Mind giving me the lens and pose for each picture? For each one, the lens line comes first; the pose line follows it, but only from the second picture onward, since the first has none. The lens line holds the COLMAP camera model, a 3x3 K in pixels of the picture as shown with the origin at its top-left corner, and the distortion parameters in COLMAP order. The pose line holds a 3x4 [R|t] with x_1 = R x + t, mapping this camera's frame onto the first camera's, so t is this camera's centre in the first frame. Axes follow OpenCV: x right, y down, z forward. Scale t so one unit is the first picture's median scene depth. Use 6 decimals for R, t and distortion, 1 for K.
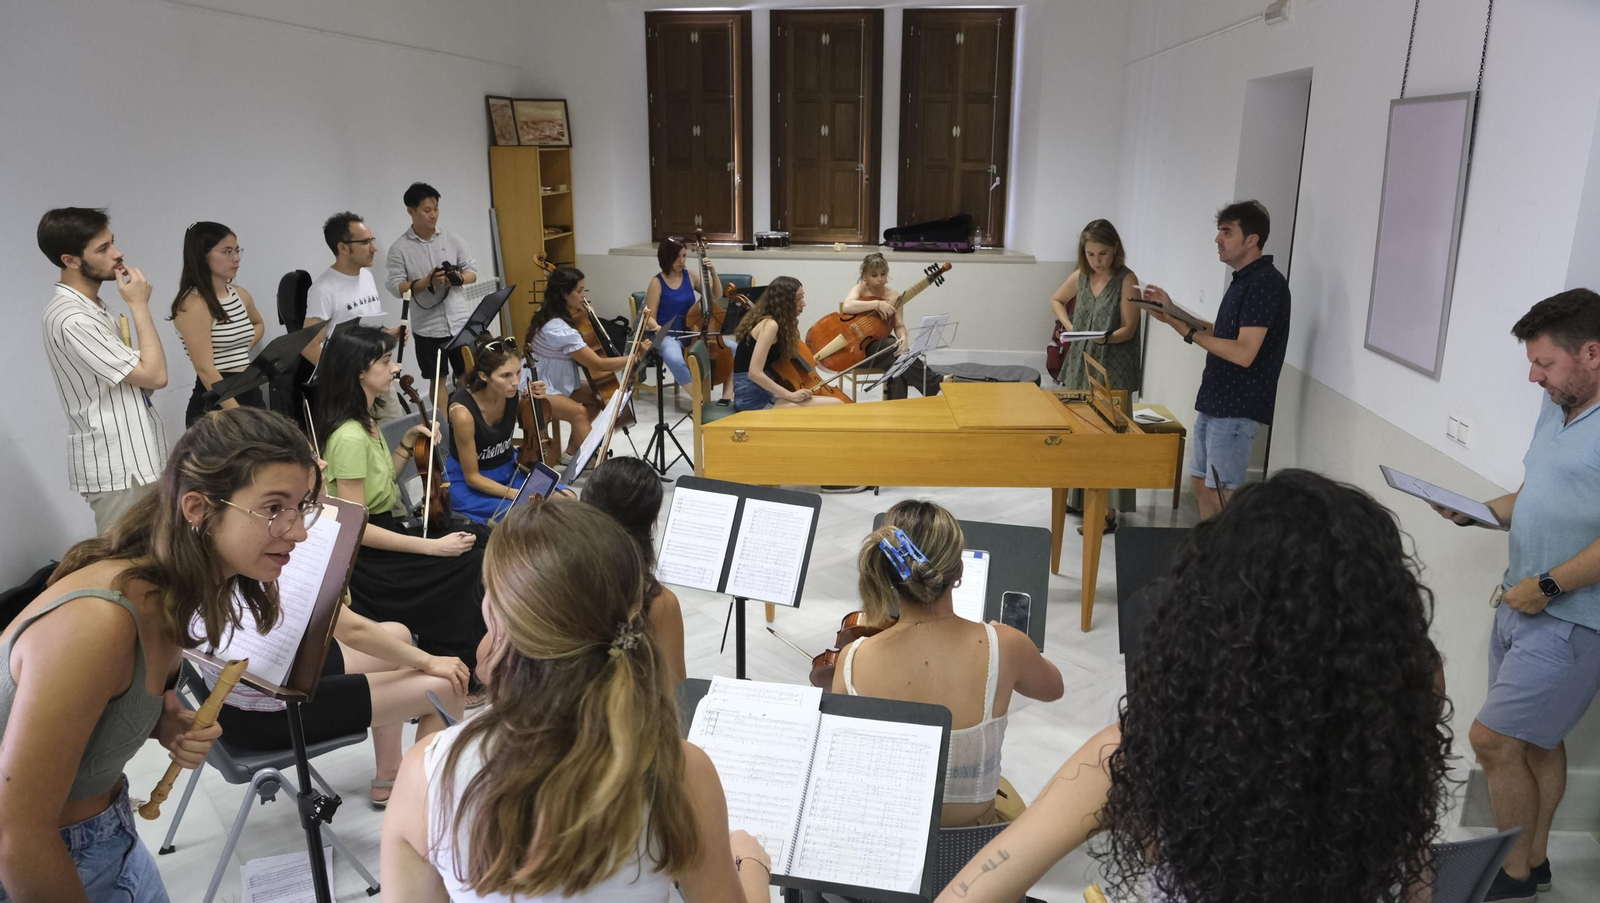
lens RADIAL K [[1103.5, 0, 787.0], [0, 1103.5, 481.4], [0, 0, 1]] dist [-0.004876, -0.000440]
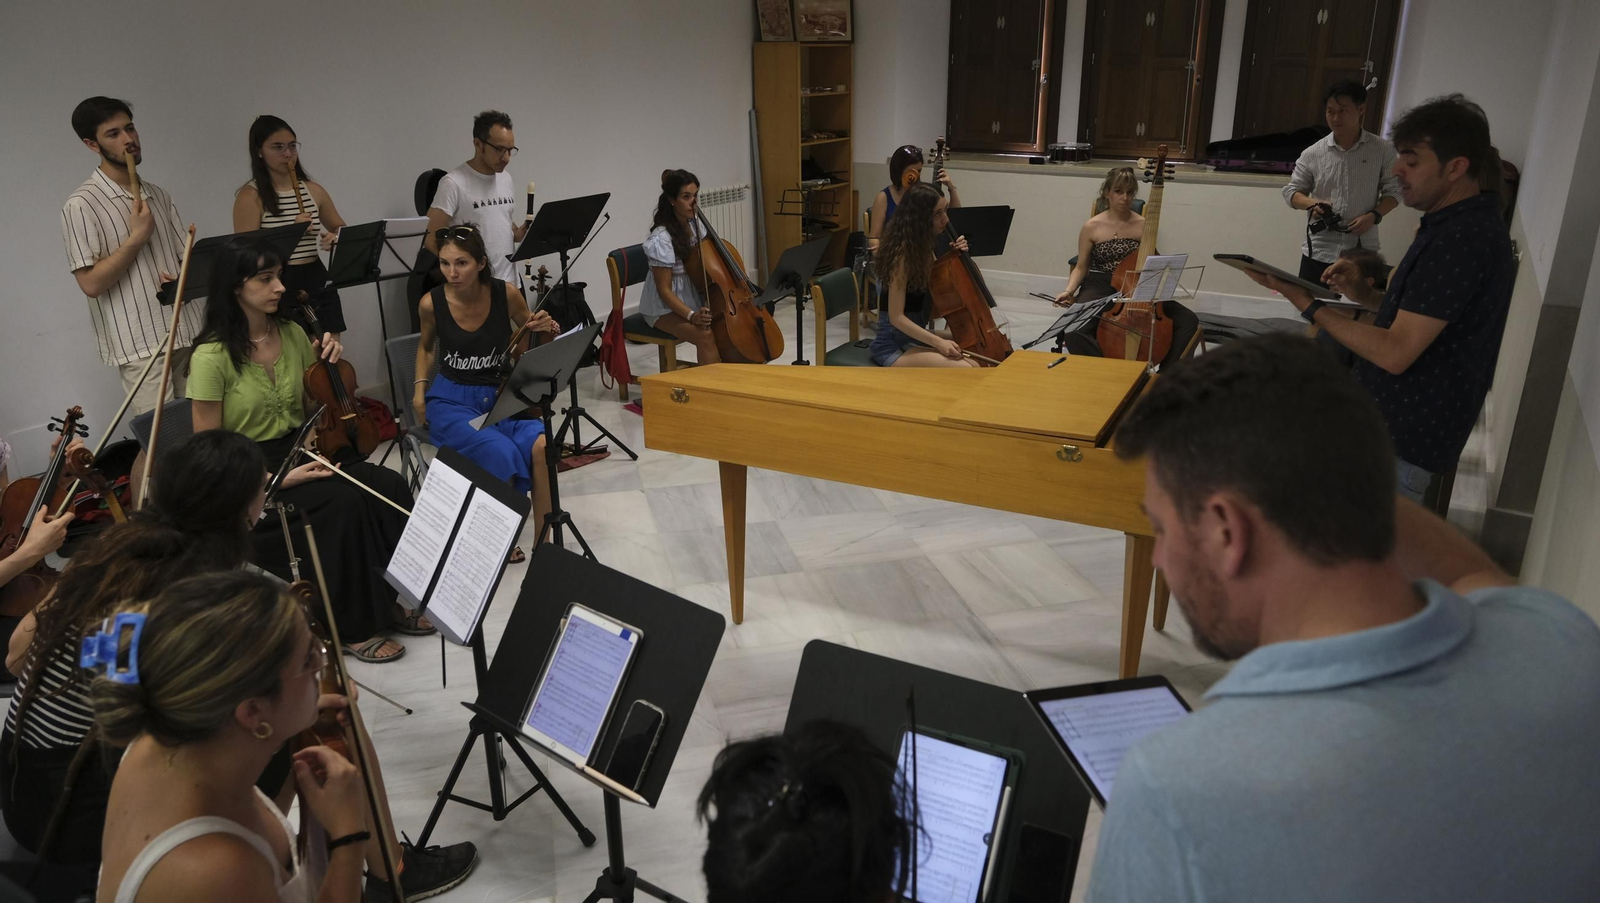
lens RADIAL K [[1094.1, 0, 800.0], [0, 1094.1, 451.5], [0, 0, 1]] dist [-0.012353, 0.003223]
pose [[0.906847, 0.135094, -0.399222, 0.166860], [-0.113615, 0.990528, 0.077105, -0.033431], [0.405857, -0.024565, 0.913606, 0.148137]]
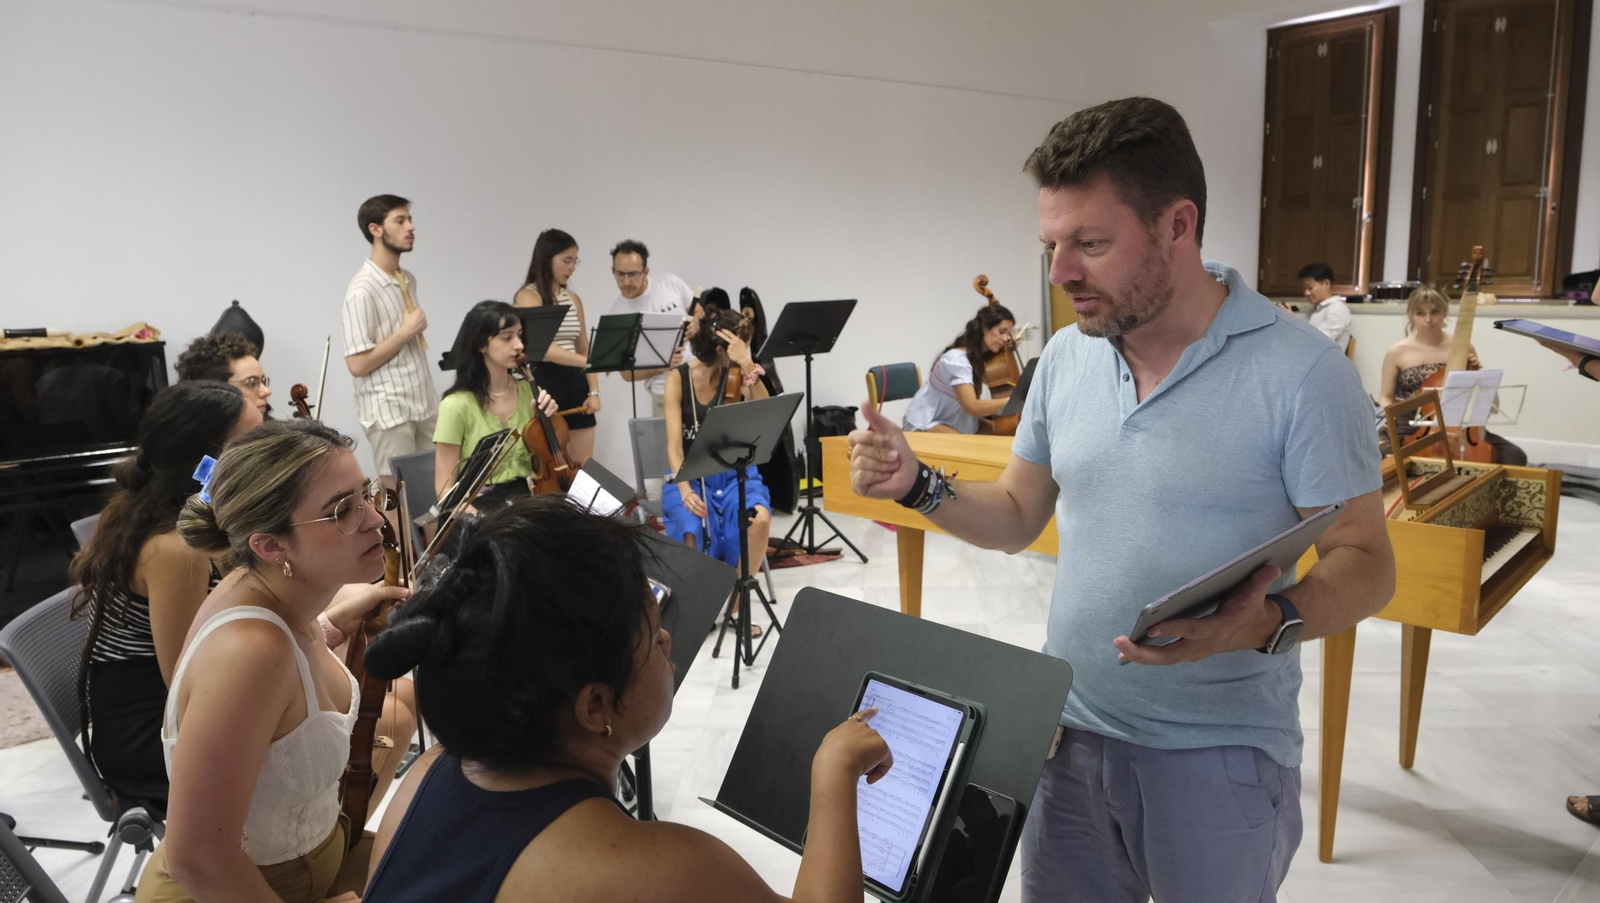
lens RADIAL K [[1094.1, 0, 800.0], [0, 1094.1, 451.5], [0, 0, 1]] dist [-0.012353, 0.003223]
pose [[0.733594, 0.099772, -0.672224, 0.208209], [-0.172387, 0.984131, -0.042059, -0.004557], [0.657361, 0.146737, 0.739152, 0.183131]]
